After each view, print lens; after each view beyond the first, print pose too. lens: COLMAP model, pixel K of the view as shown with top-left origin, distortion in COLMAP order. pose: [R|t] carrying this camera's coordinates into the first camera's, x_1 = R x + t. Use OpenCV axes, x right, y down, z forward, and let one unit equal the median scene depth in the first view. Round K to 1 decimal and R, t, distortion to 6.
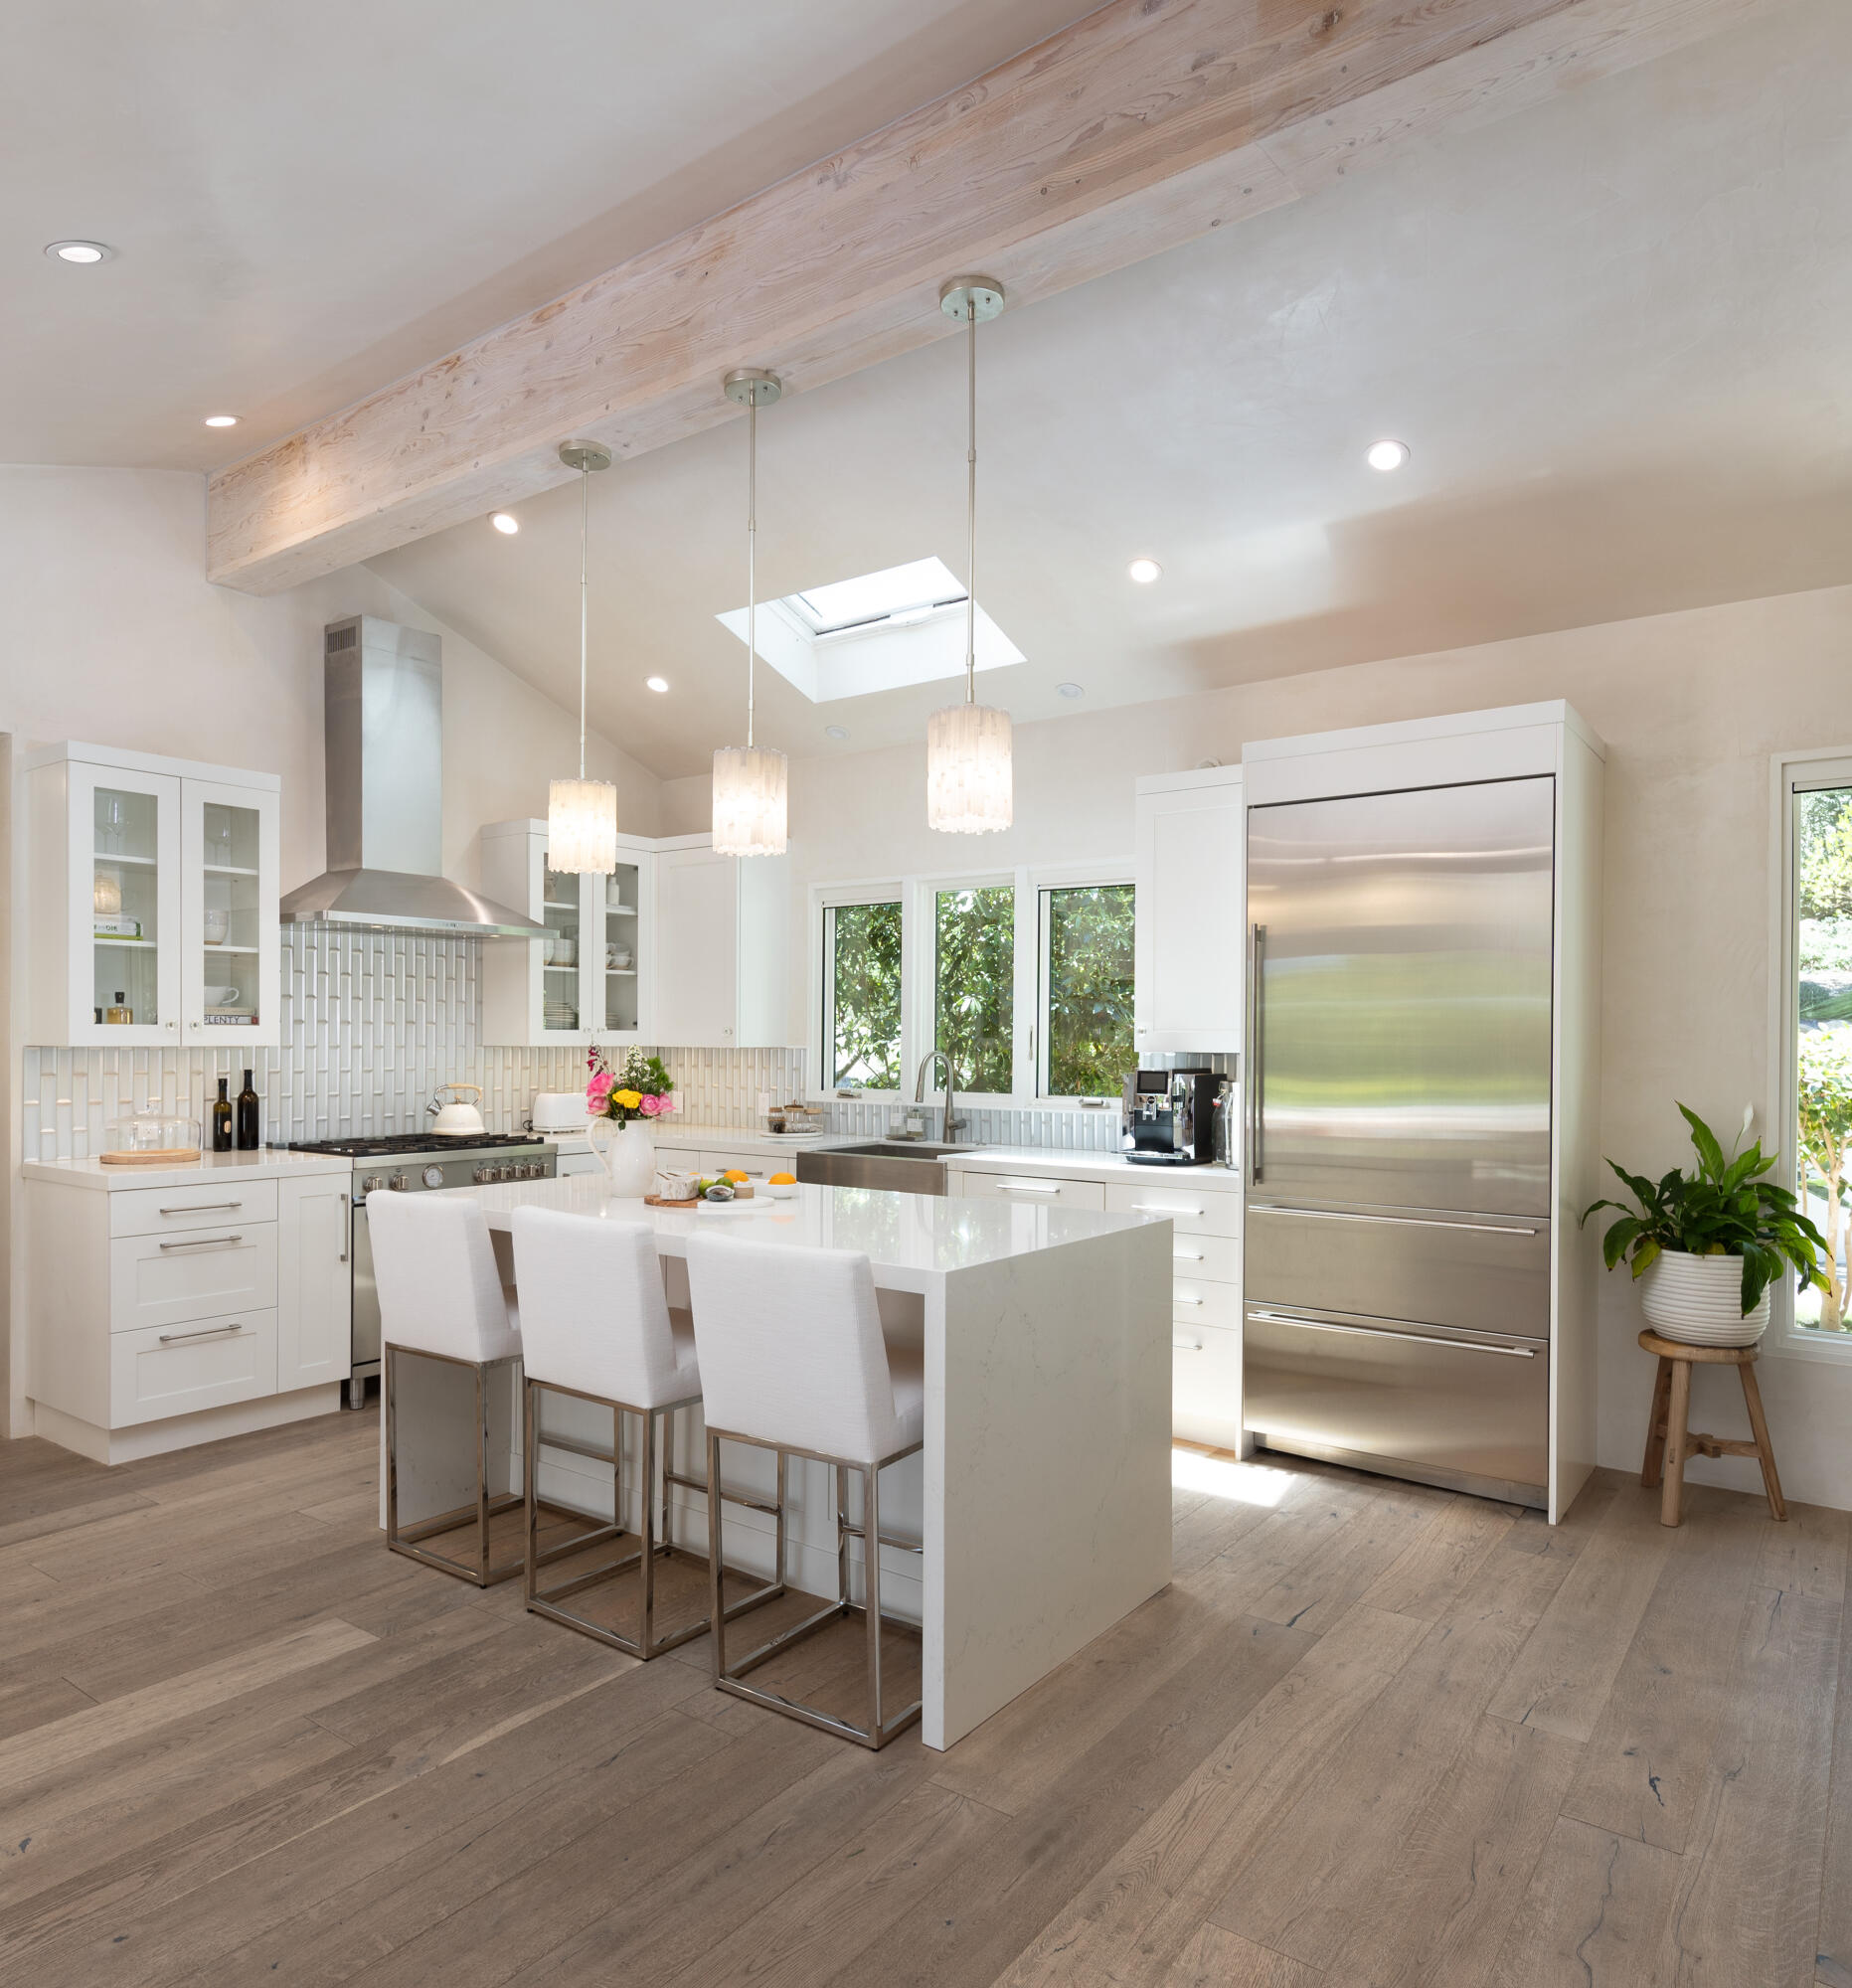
lens RADIAL K [[1316.2, 0, 949.3], [0, 1316.2, 1037.6], [0, 0, 1]] dist [0.015559, -0.007917]
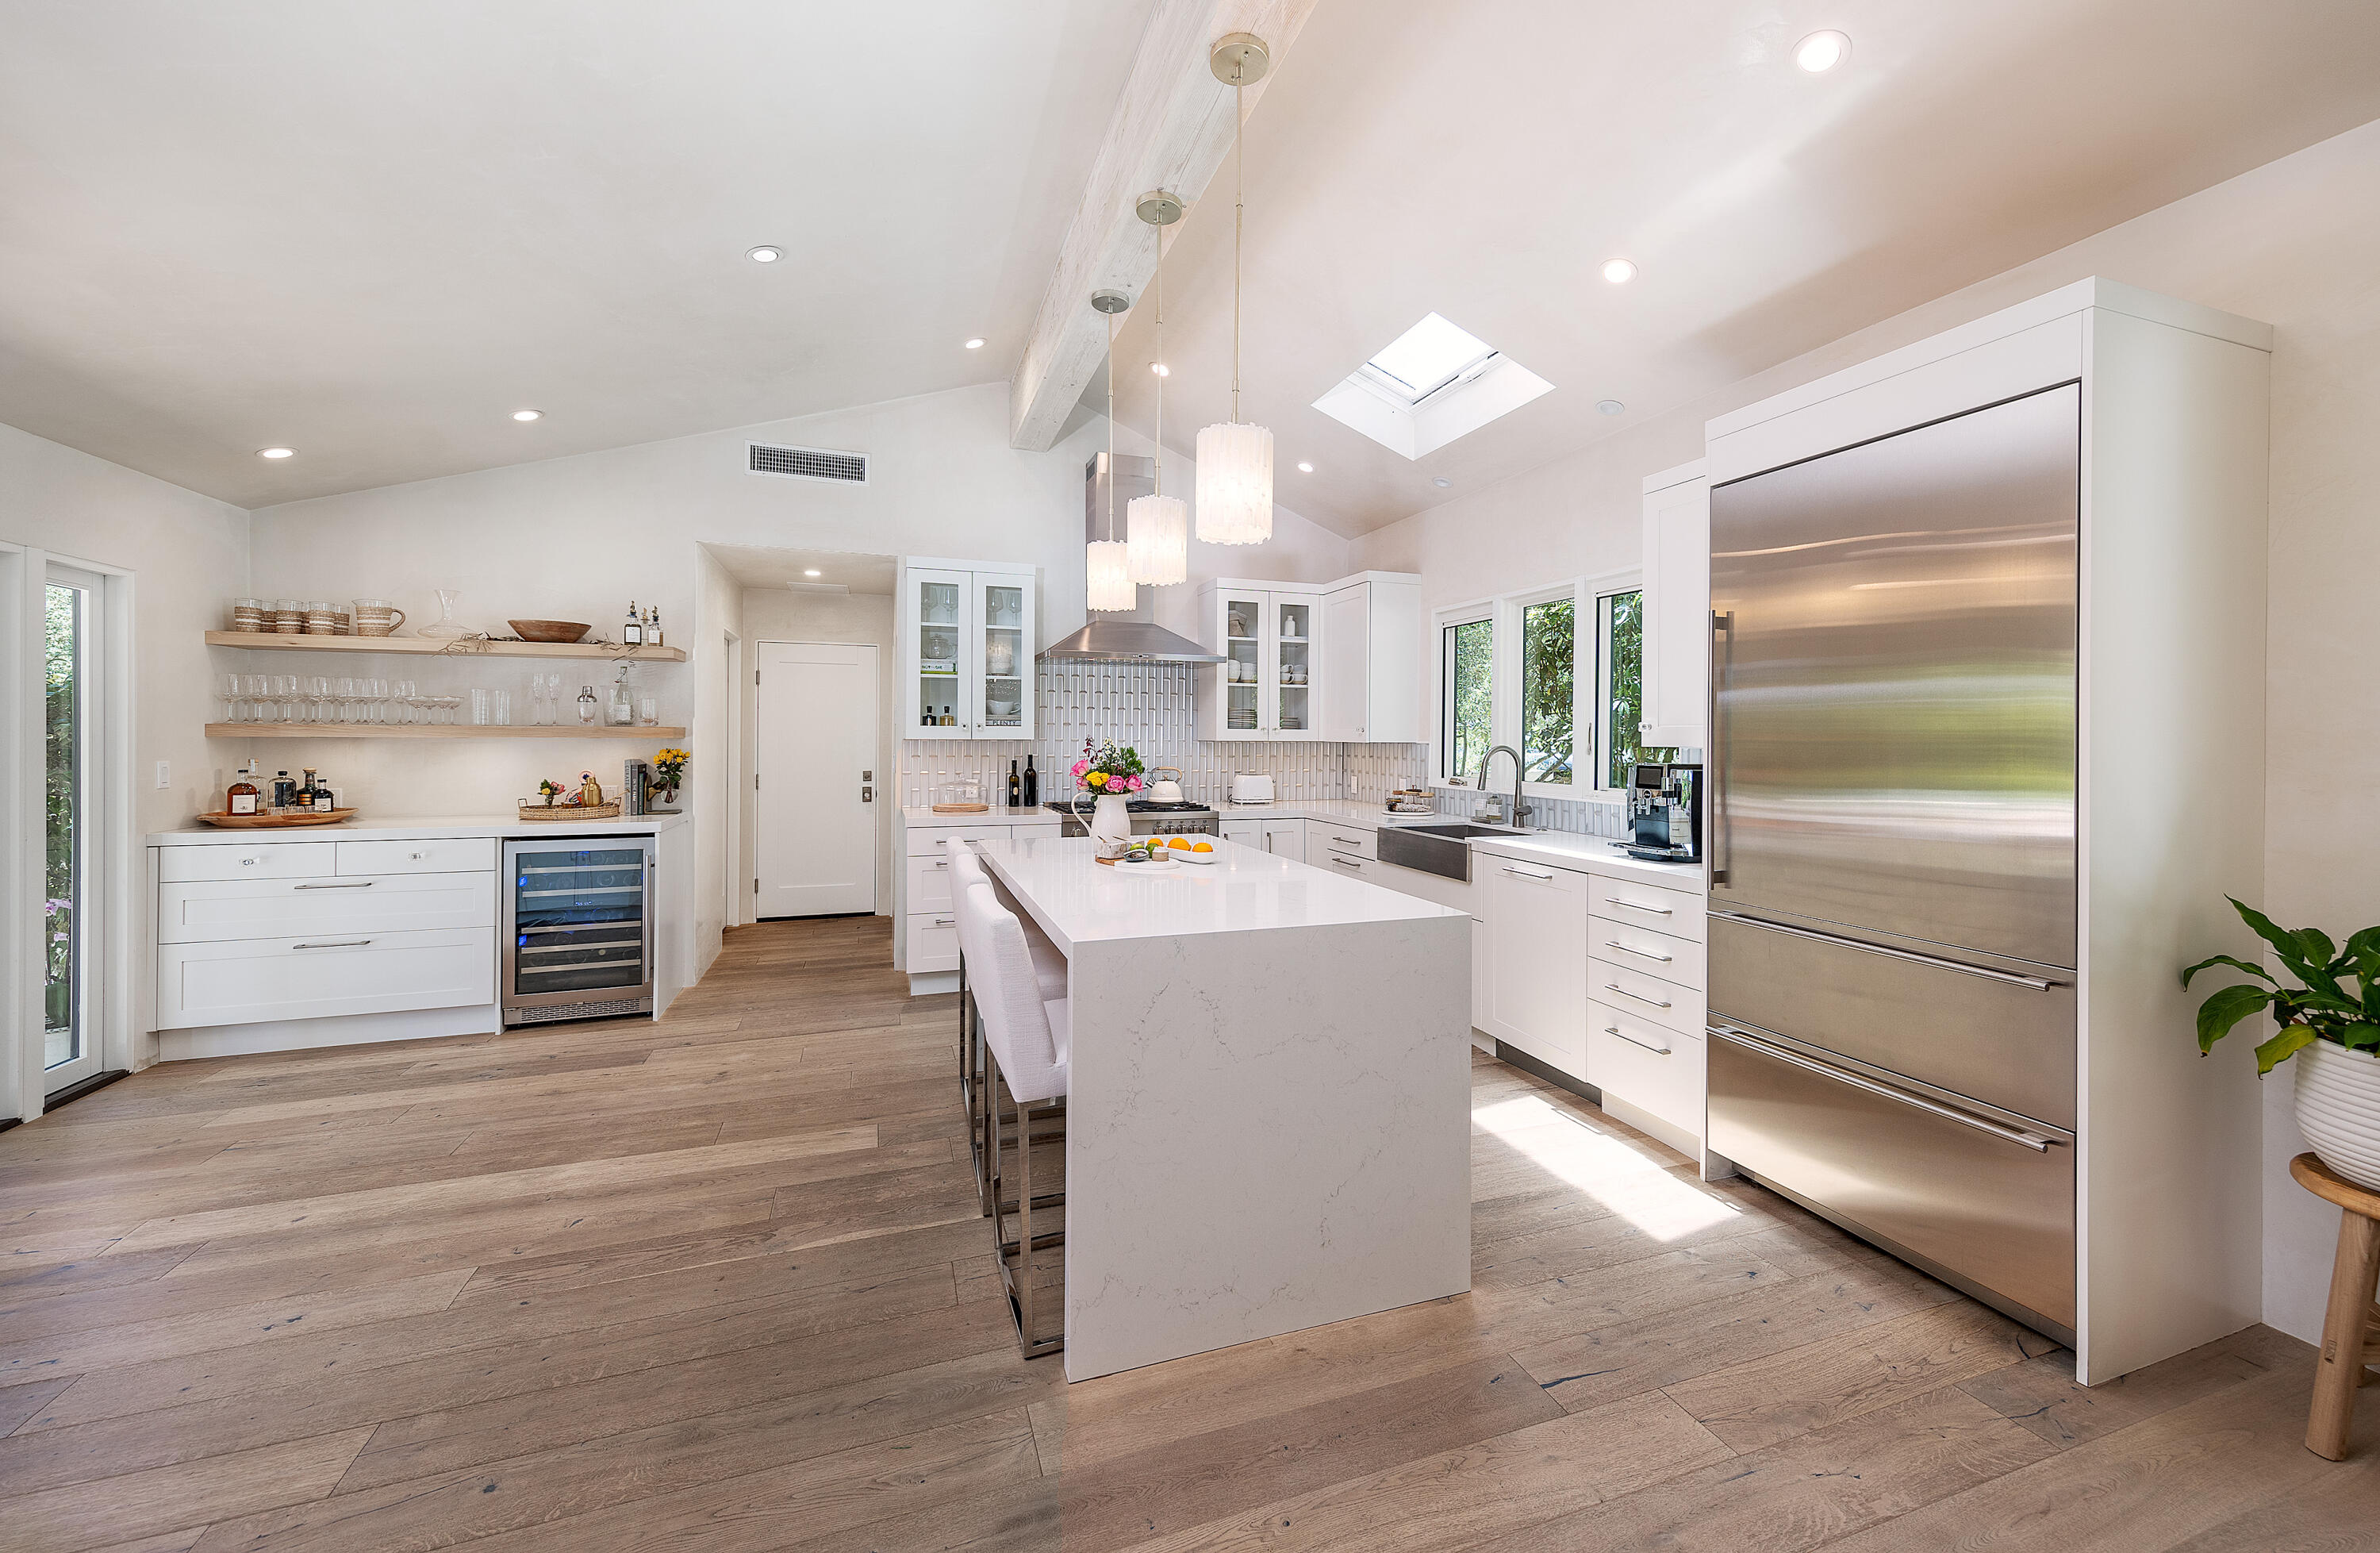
lens RADIAL K [[929.6, 0, 1204.9], [0, 929.6, 728.3], [0, 0, 1]] dist [0.005905, -0.000786]
pose [[0.823545, -0.004927, -0.567230, 0.327945], [-0.000708, 0.999953, -0.009714, 0.004300], [0.567251, 0.008402, 0.823502, 0.264413]]
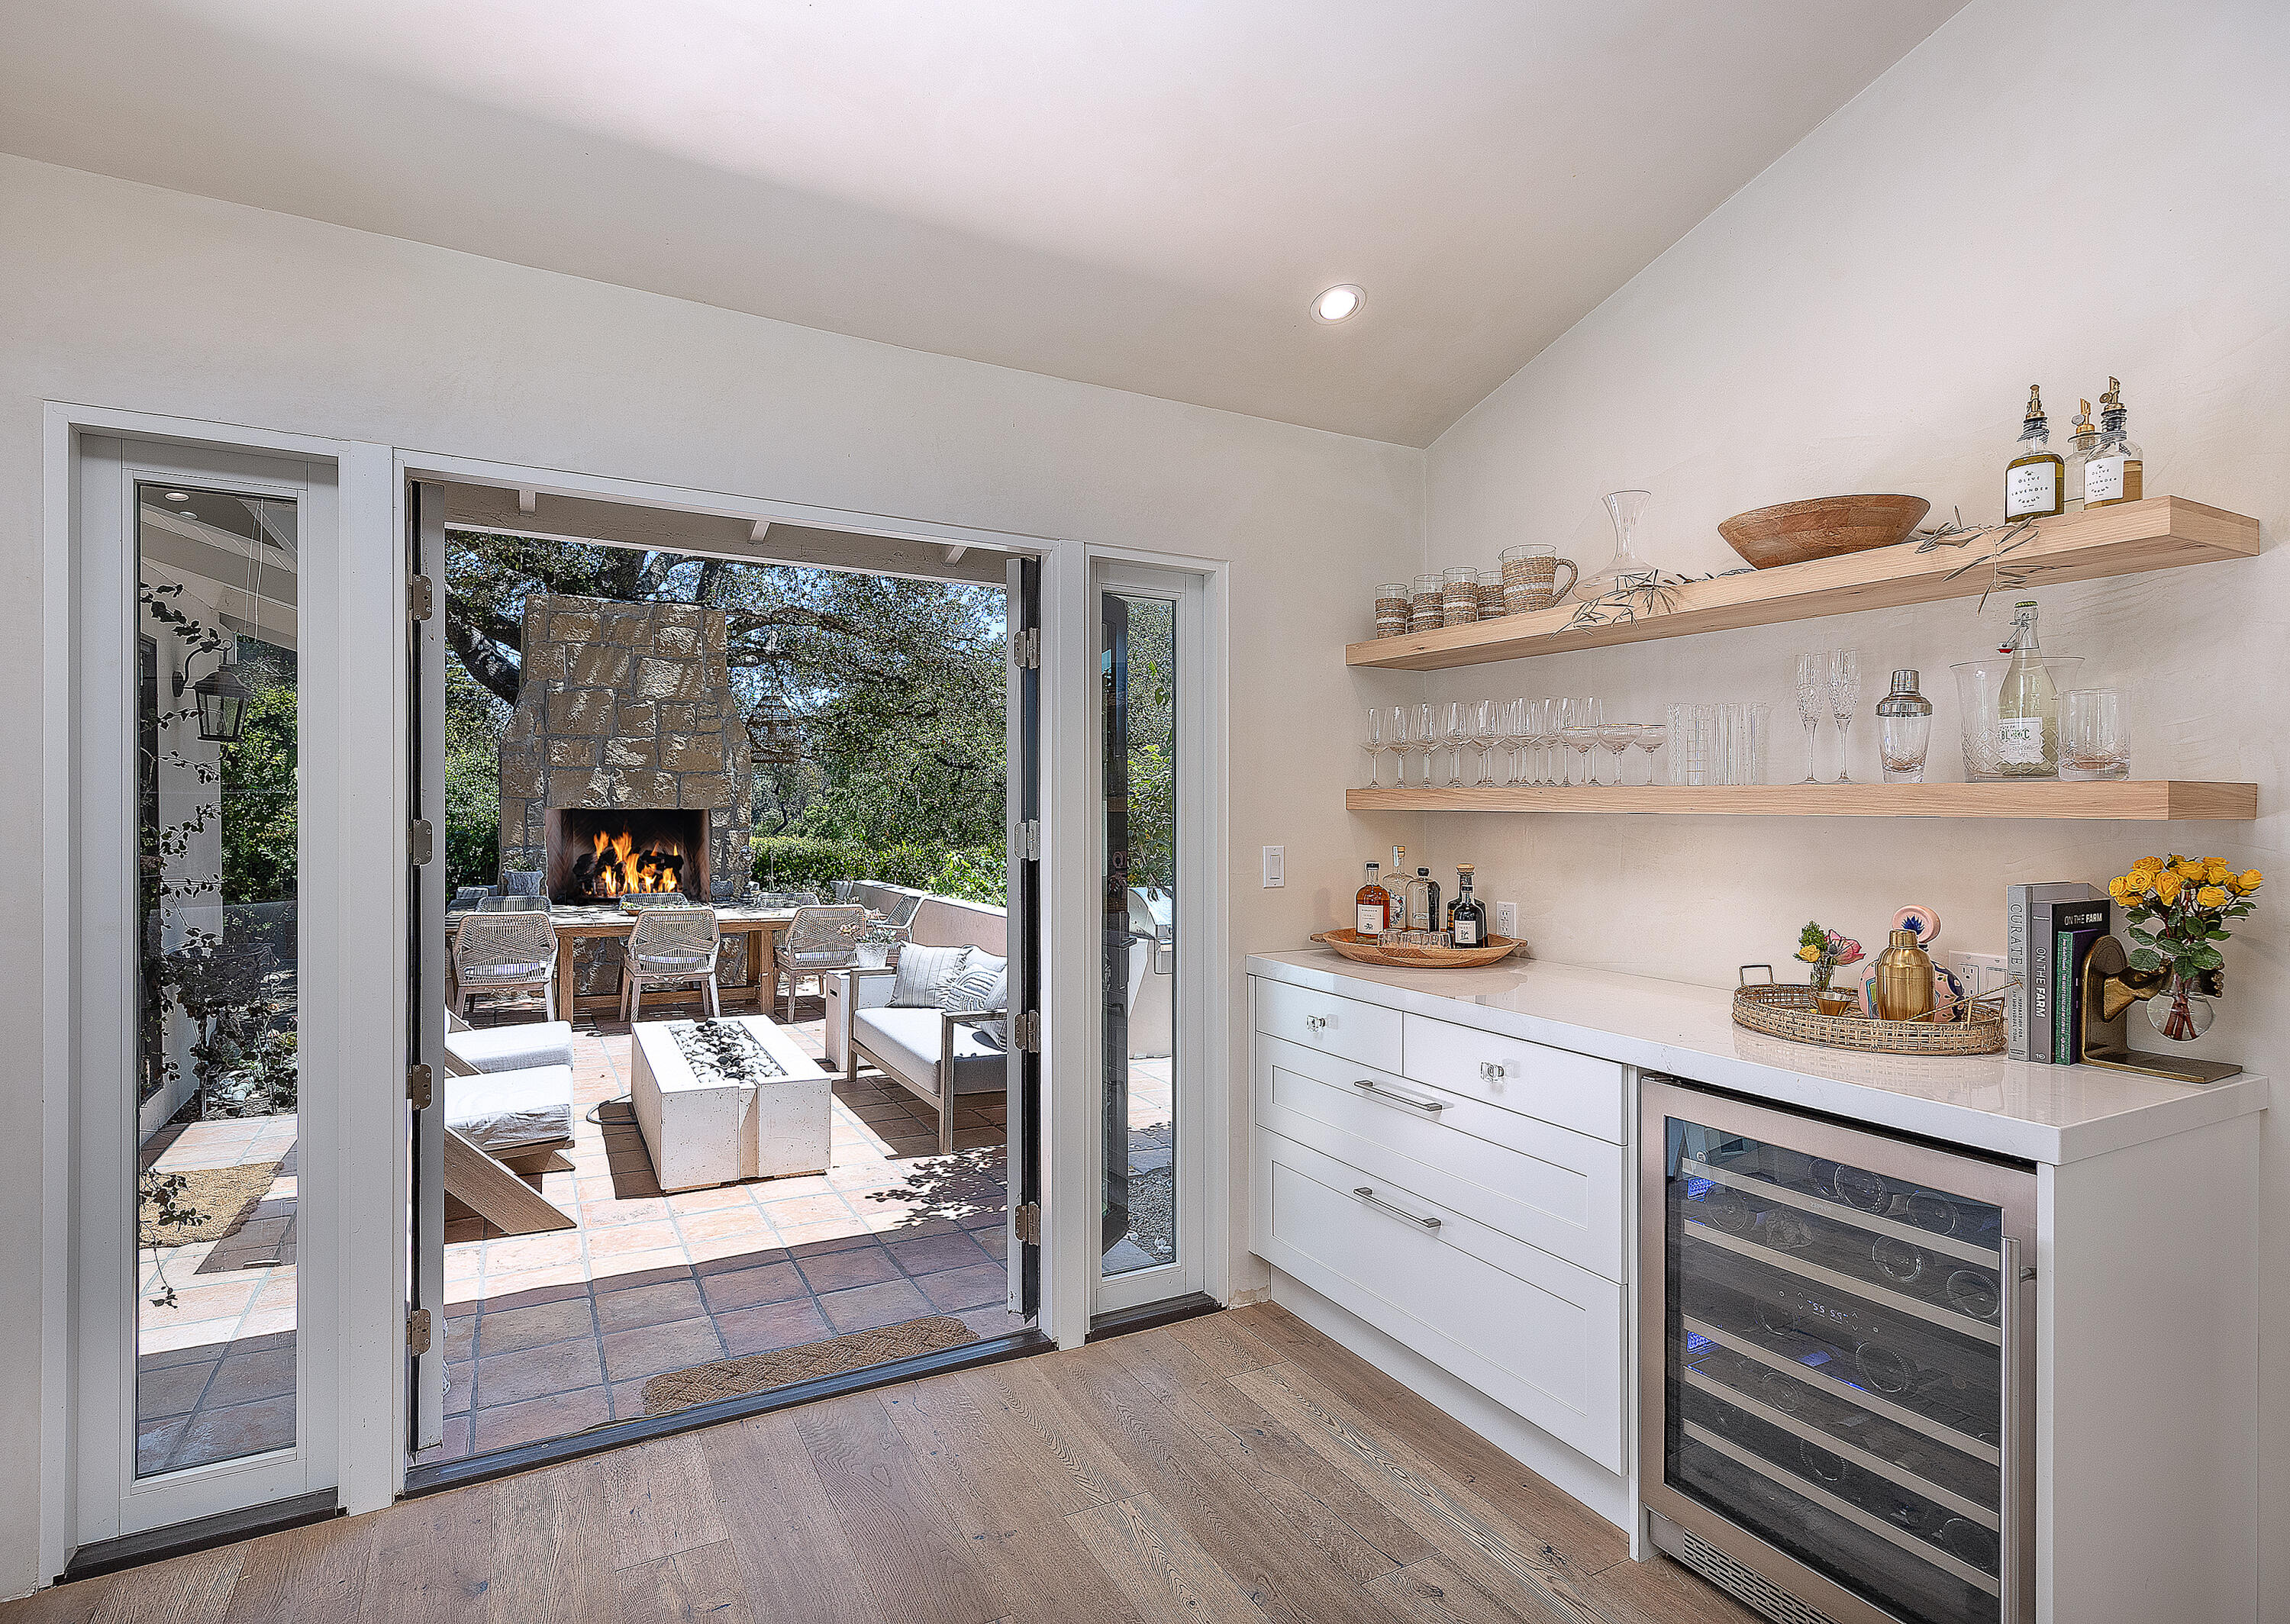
lens RADIAL K [[1125.8, 0, 1139.3], [0, 1125.8, 809.6], [0, 0, 1]] dist [0.001950, -0.000106]
pose [[-0.438712, -0.004480, -0.898616, -0.345892], [-0.010799, 0.999942, 0.000287, 0.005982], [0.898563, 0.009830, -0.438735, 0.683137]]
